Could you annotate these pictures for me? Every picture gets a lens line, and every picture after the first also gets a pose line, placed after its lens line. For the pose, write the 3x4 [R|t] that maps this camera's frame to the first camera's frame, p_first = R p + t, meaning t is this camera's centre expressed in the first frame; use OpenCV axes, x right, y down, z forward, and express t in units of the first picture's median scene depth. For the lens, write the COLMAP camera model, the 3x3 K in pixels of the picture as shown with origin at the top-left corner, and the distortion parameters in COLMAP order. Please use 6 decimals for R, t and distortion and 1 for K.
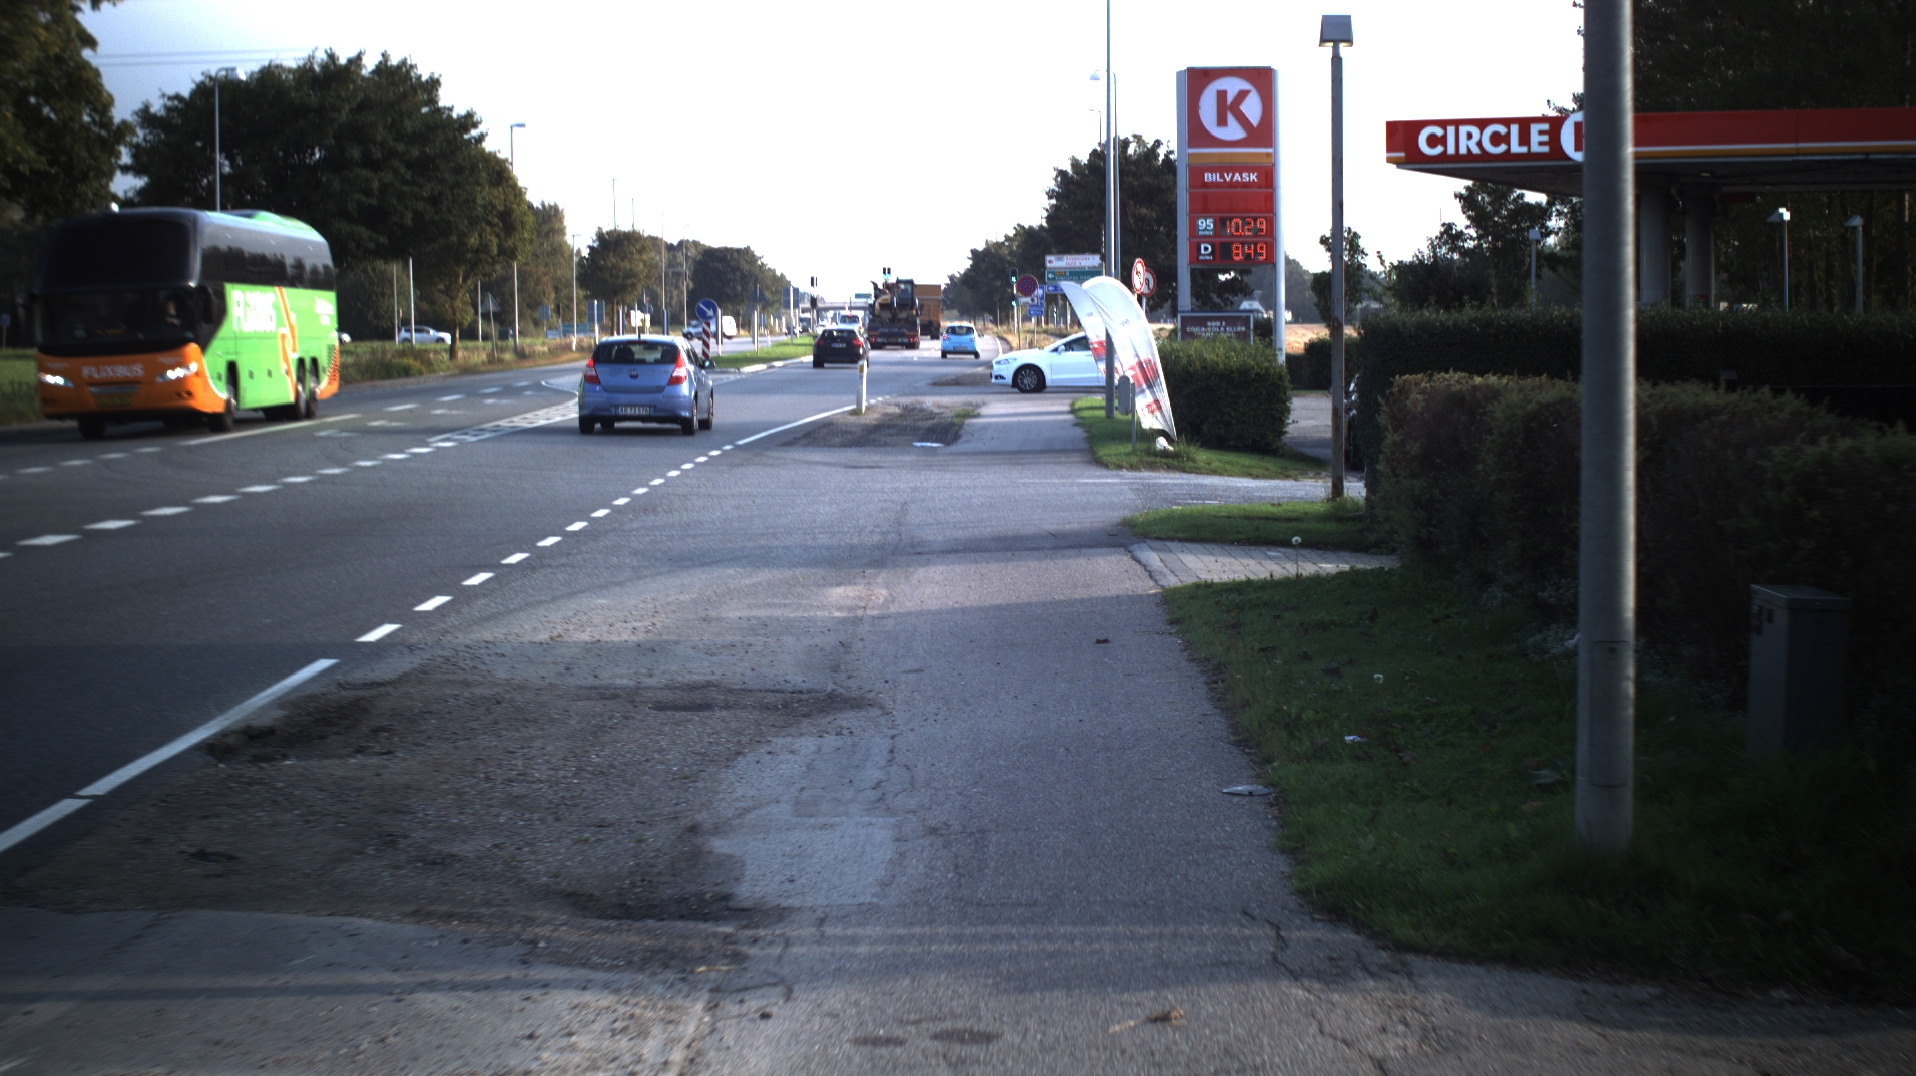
lens RADIAL K [[7711.3, 0, 950.0], [0, 7711.3, 543.2], [0, 0, 1]] dist [-1.161686, 0.000000]
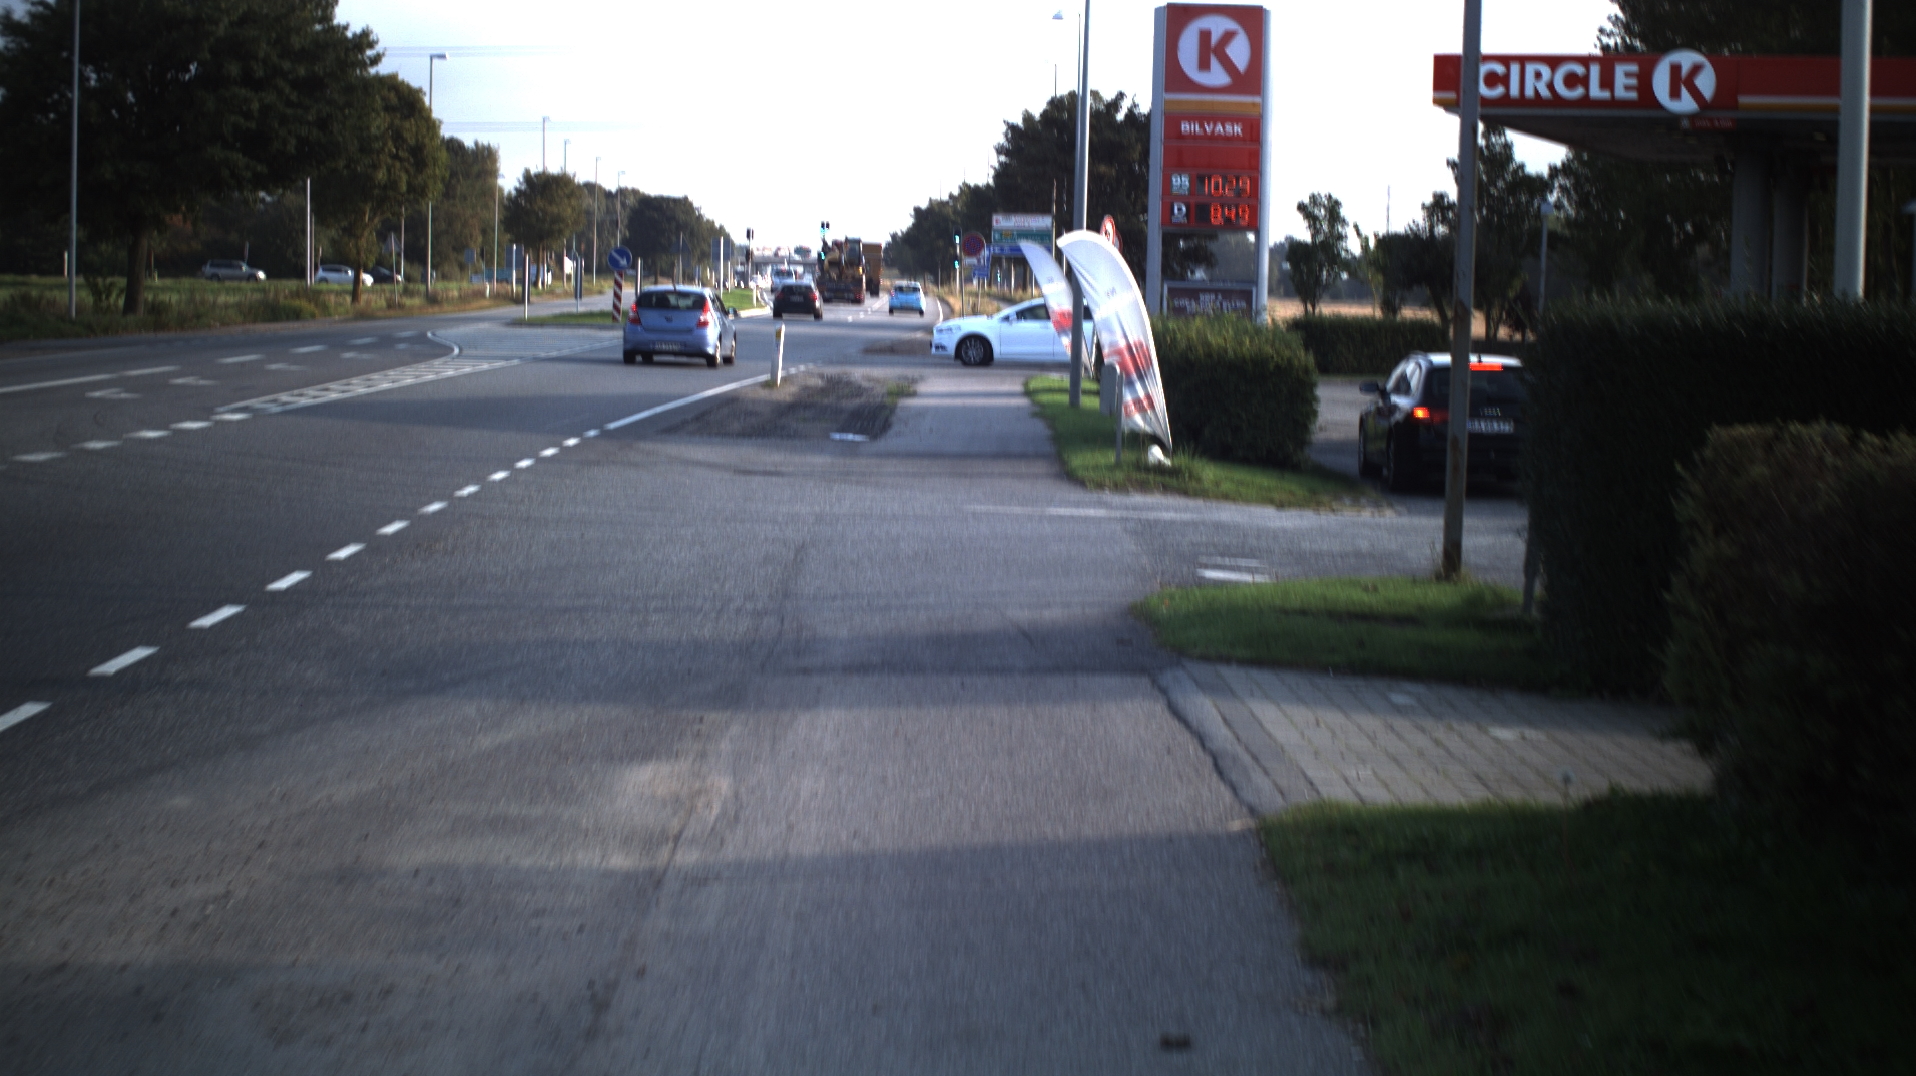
lens RADIAL K [[7719.9, 0, 961.5], [0, 7719.9, 554.5], [0, 0, 1]] dist [-0.972072, 0.000000]
pose [[0.999270, 0.036710, 0.010548, 0.000527], [-0.036779, 0.999303, 0.006439, -0.004269], [-0.010304, -0.006822, 0.999924, 0.142019]]
